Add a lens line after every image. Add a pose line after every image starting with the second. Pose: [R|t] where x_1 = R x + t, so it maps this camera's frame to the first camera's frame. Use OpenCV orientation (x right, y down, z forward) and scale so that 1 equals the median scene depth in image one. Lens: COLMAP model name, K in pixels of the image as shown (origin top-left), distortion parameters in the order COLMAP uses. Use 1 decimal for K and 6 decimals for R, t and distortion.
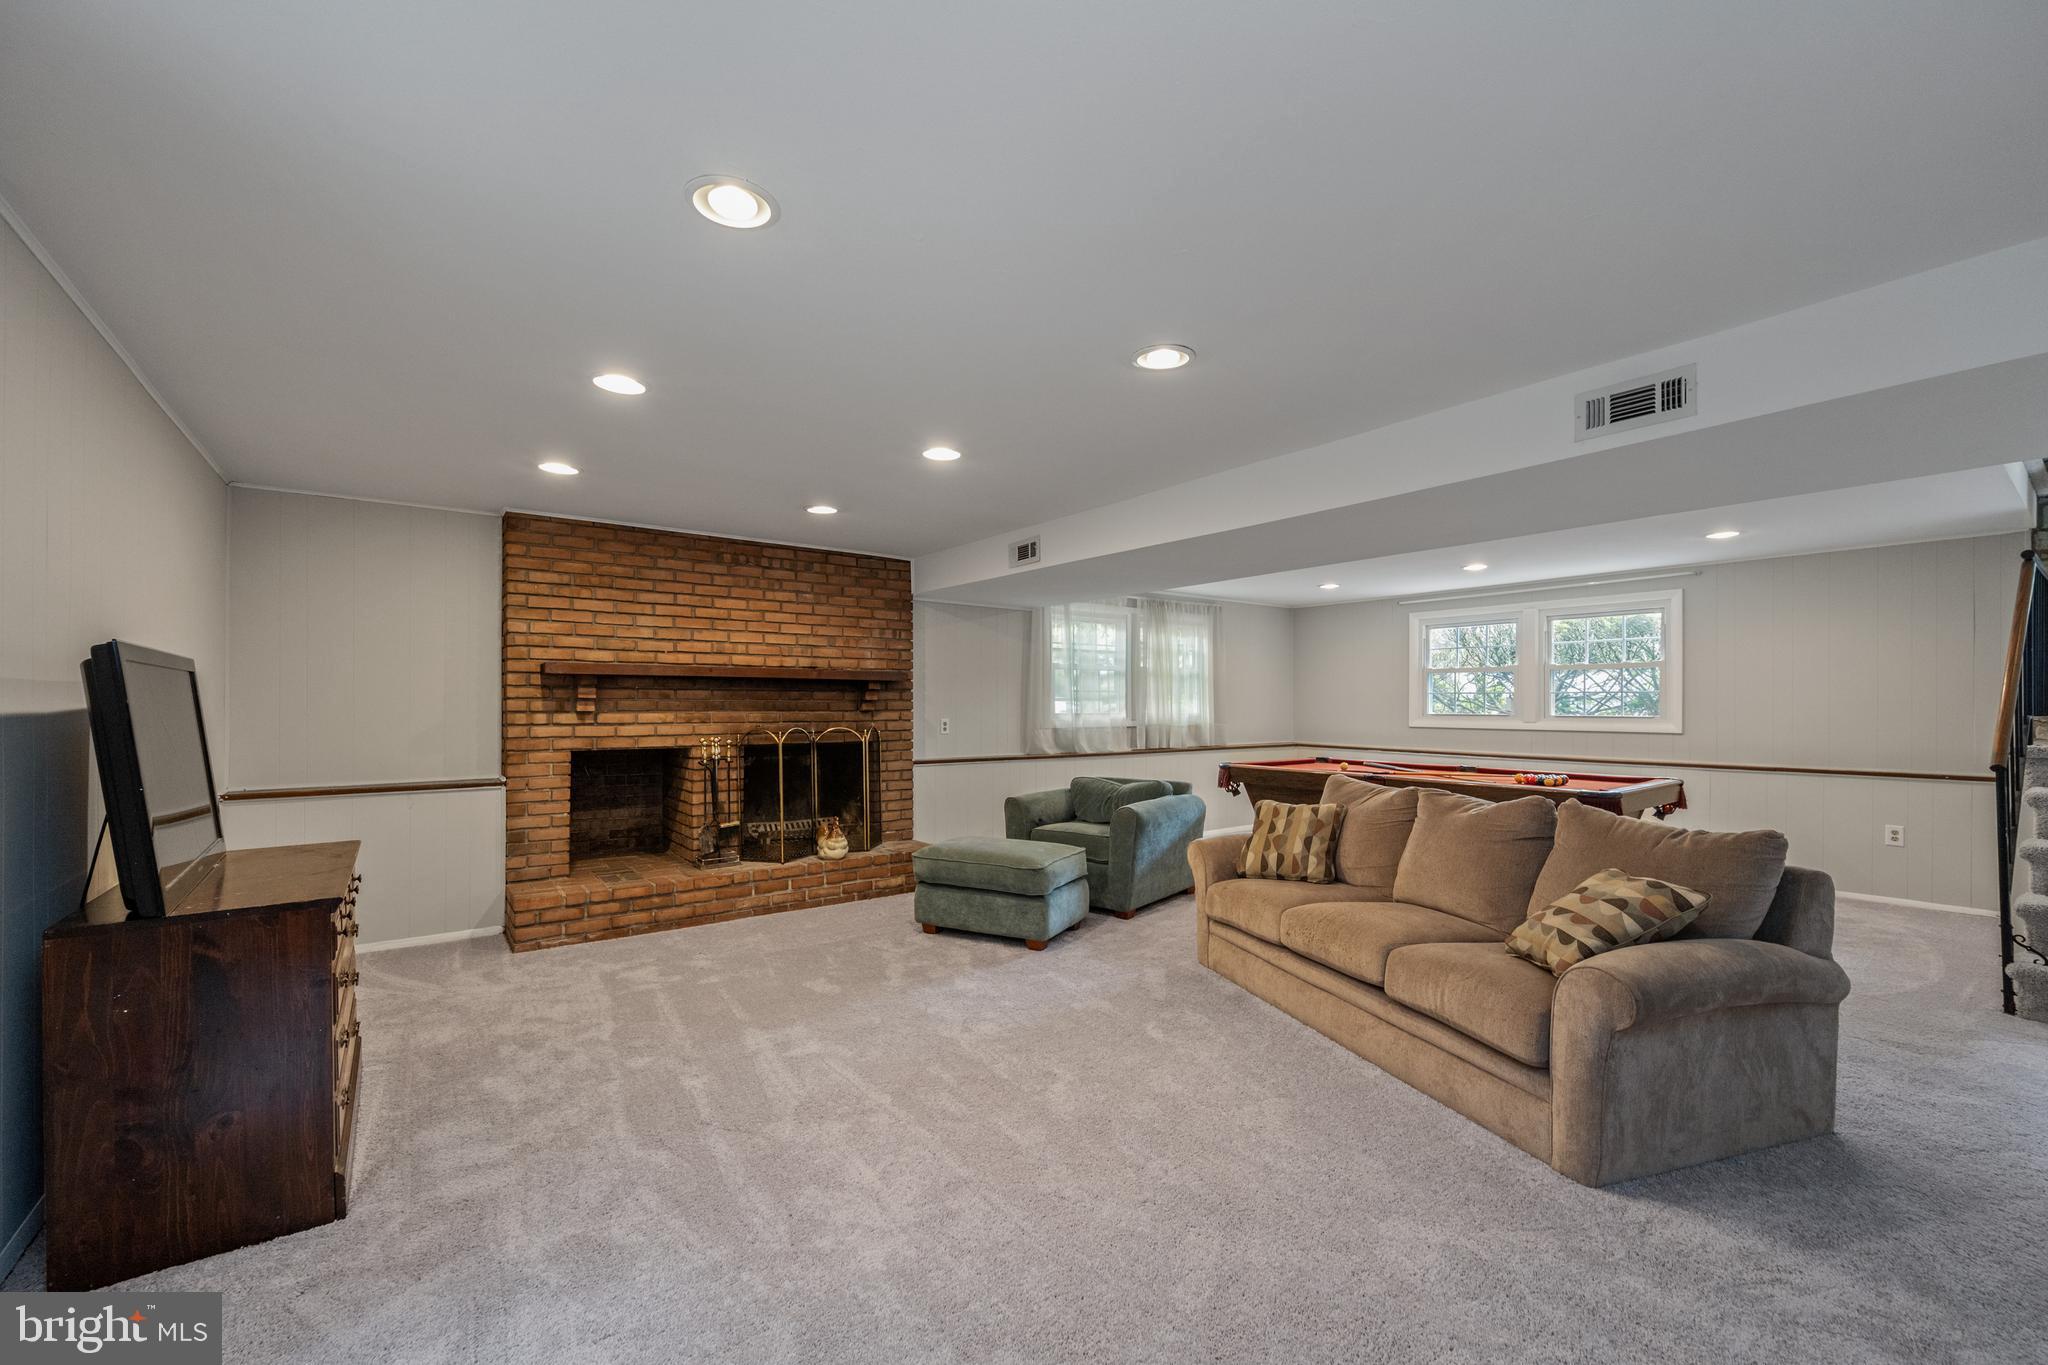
lens RADIAL K [[827.4, 0, 1019.5], [0, 827.4, 711.4], [0, 0, 1]] dist [0.001113, -0.000024]
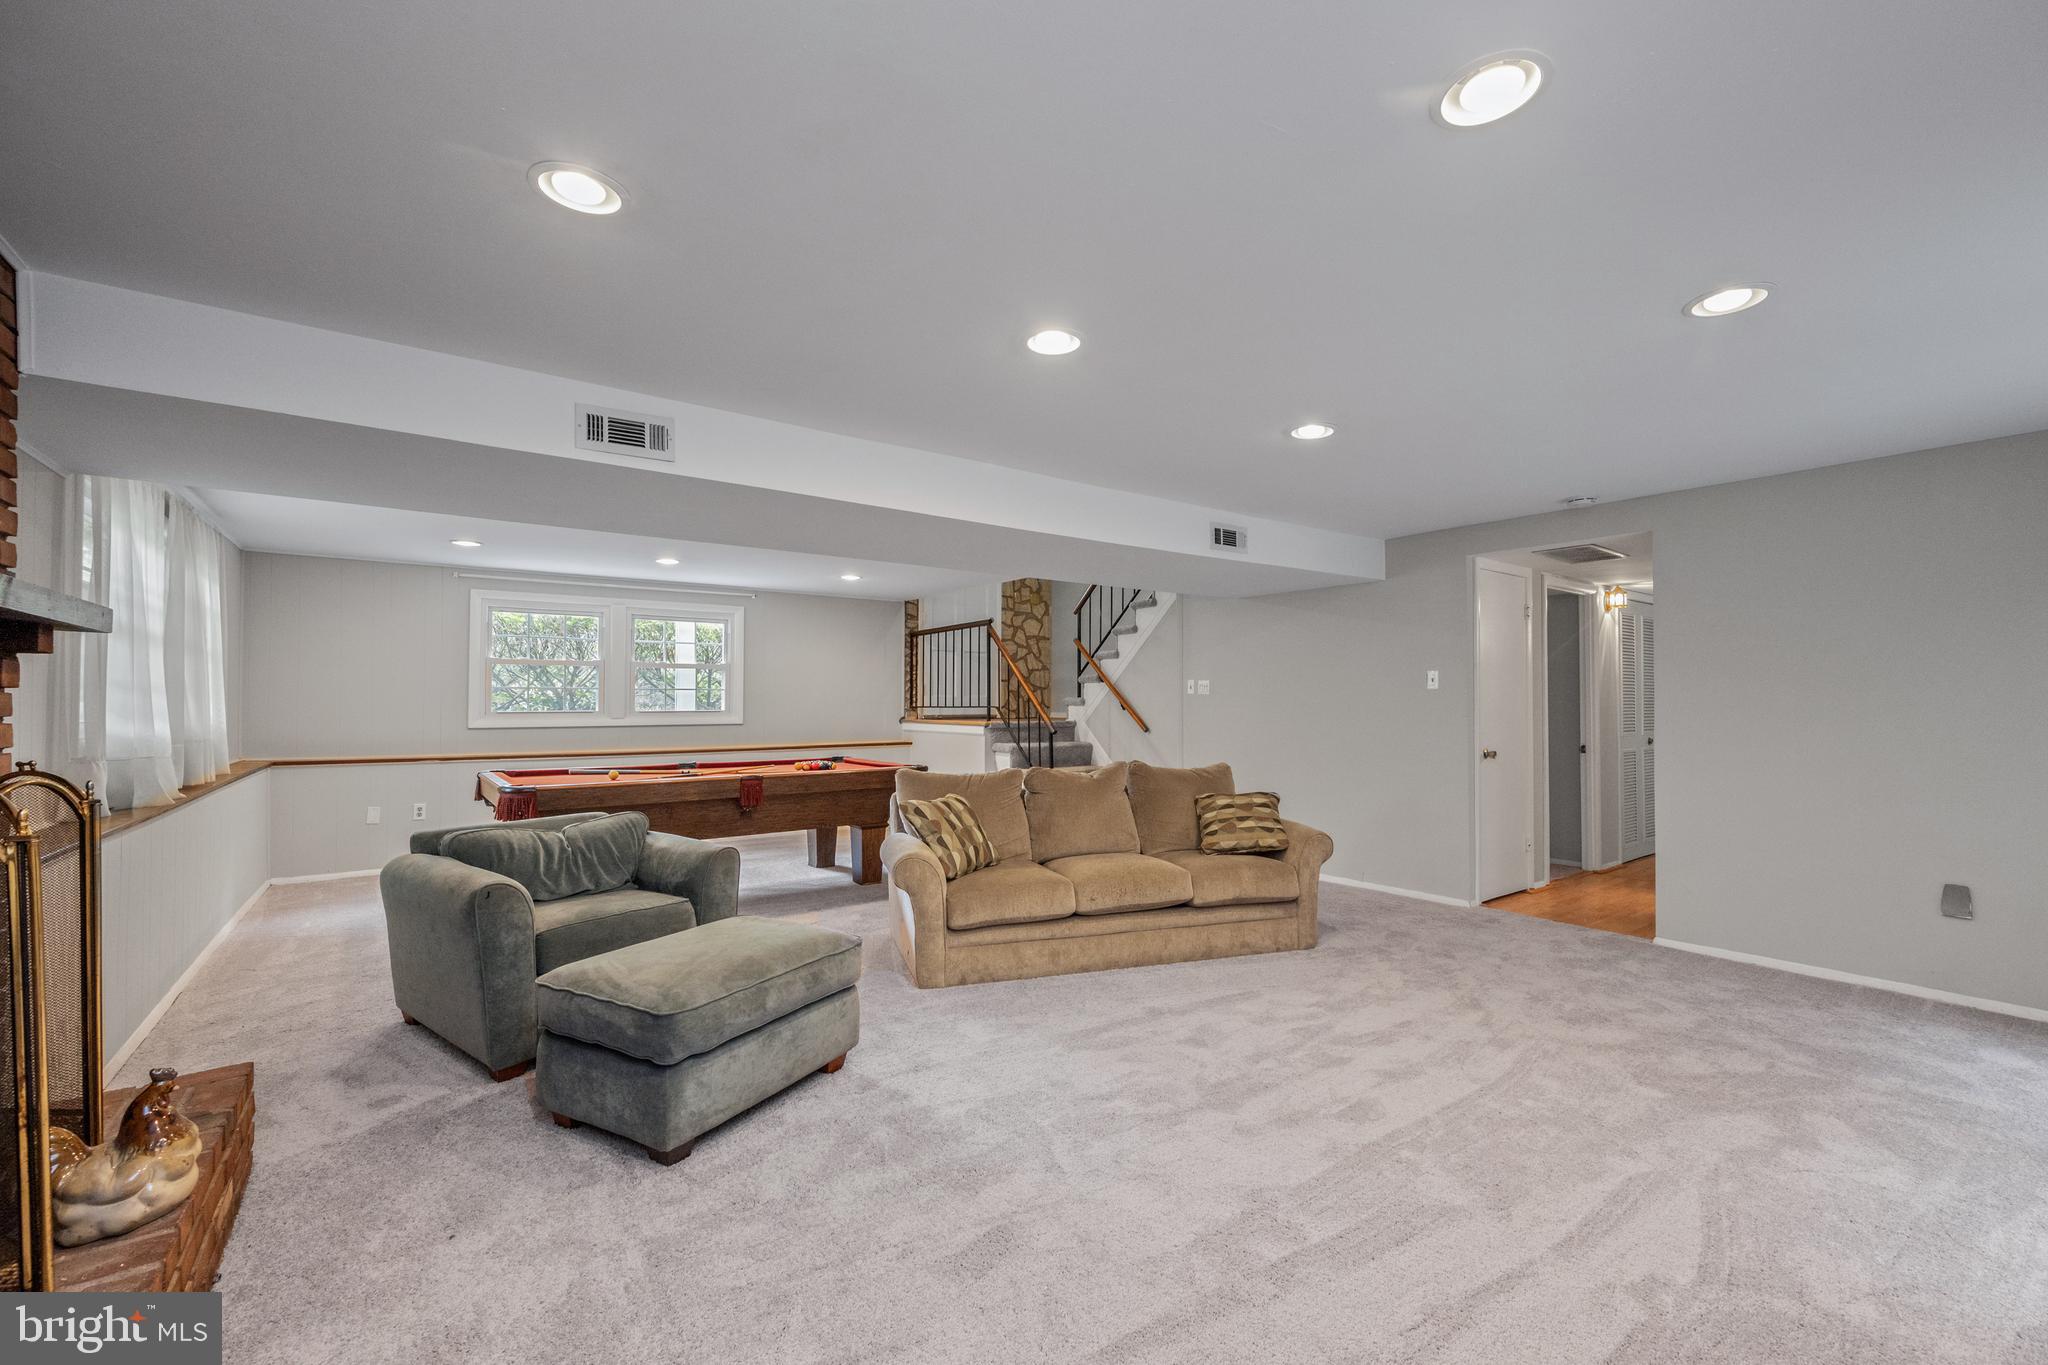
lens RADIAL K [[803.0, 0, 1024.0], [0, 803.0, 682.5], [0, 0, 1]] dist [-0.000560, -0.000108]
pose [[-0.012382, 0.022865, 0.999662, -0.377317], [0.009702, 0.999694, -0.022745, -0.003437], [-0.999876, 0.009417, -0.012600, 0.530442]]
